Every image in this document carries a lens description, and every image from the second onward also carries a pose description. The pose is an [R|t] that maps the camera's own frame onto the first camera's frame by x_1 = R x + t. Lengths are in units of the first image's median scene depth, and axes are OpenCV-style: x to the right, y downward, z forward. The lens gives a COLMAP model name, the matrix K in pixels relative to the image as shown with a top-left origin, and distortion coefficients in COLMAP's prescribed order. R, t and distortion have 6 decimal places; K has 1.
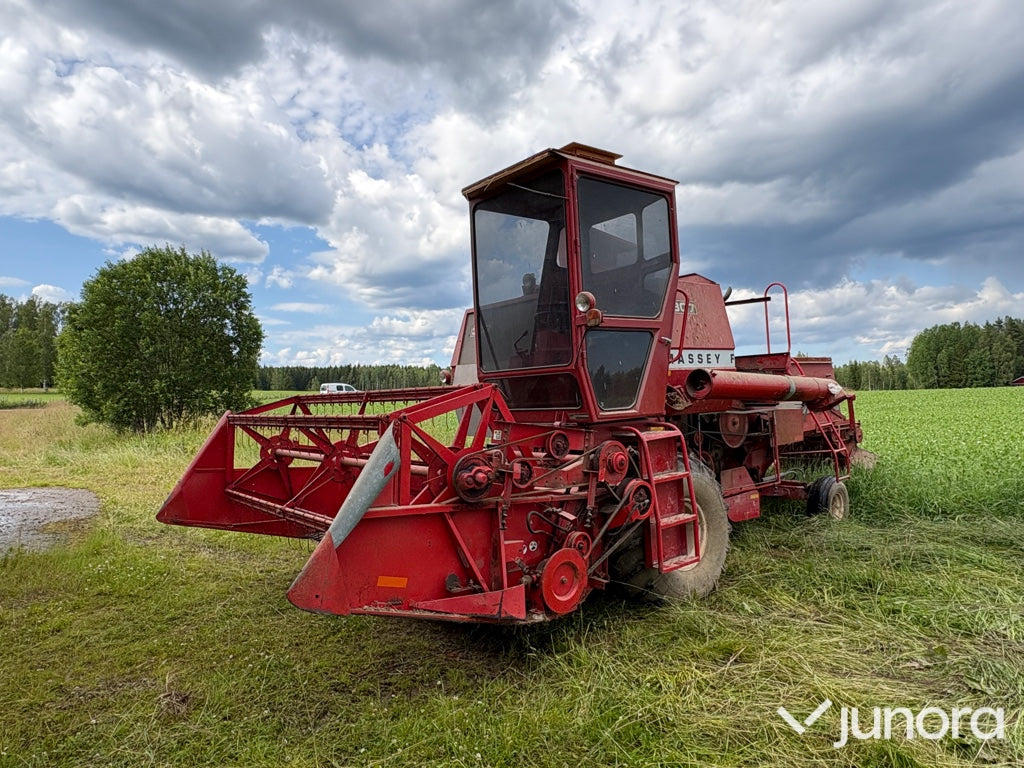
lens RADIAL K [[651.5, 0, 512.0], [0, 651.5, 384.0], [0, 0, 1]] dist [-0.000915, -0.000911]
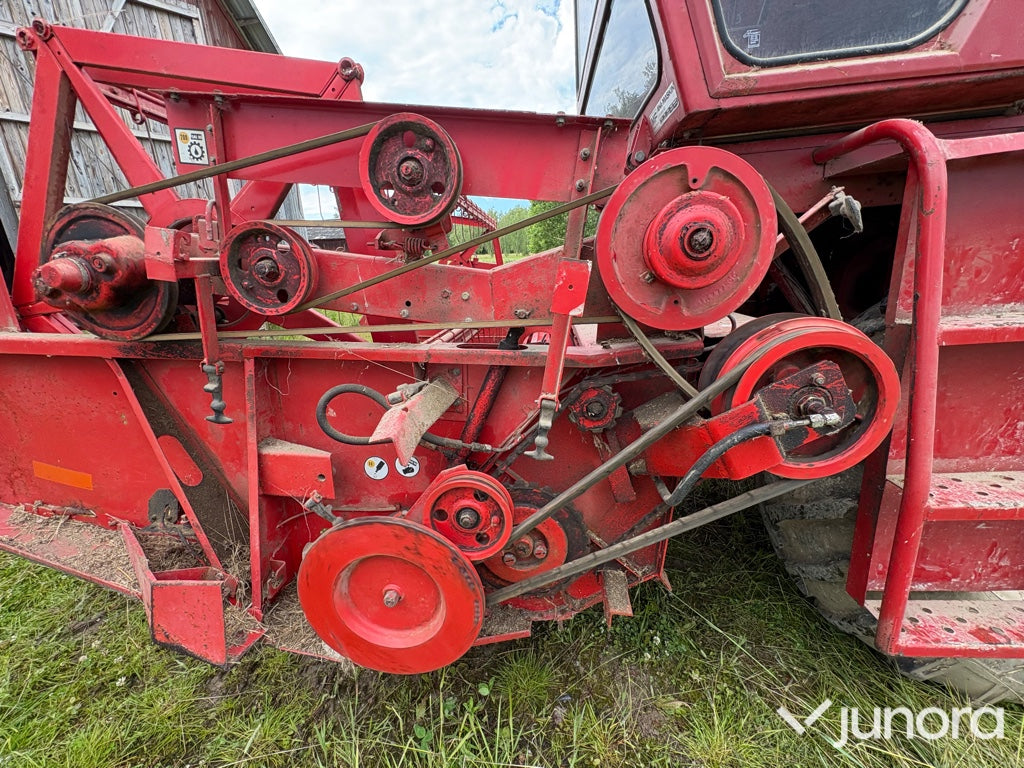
lens RADIAL K [[415.8, 0, 512.0], [0, 415.8, 384.0], [0, 0, 1]] dist [-0.000603, 0.000147]
pose [[0.719813, 0.188001, -0.668225, 0.220226], [0.049578, 0.946246, 0.319626, 0.114568], [0.692396, -0.263200, 0.671799, 0.817003]]
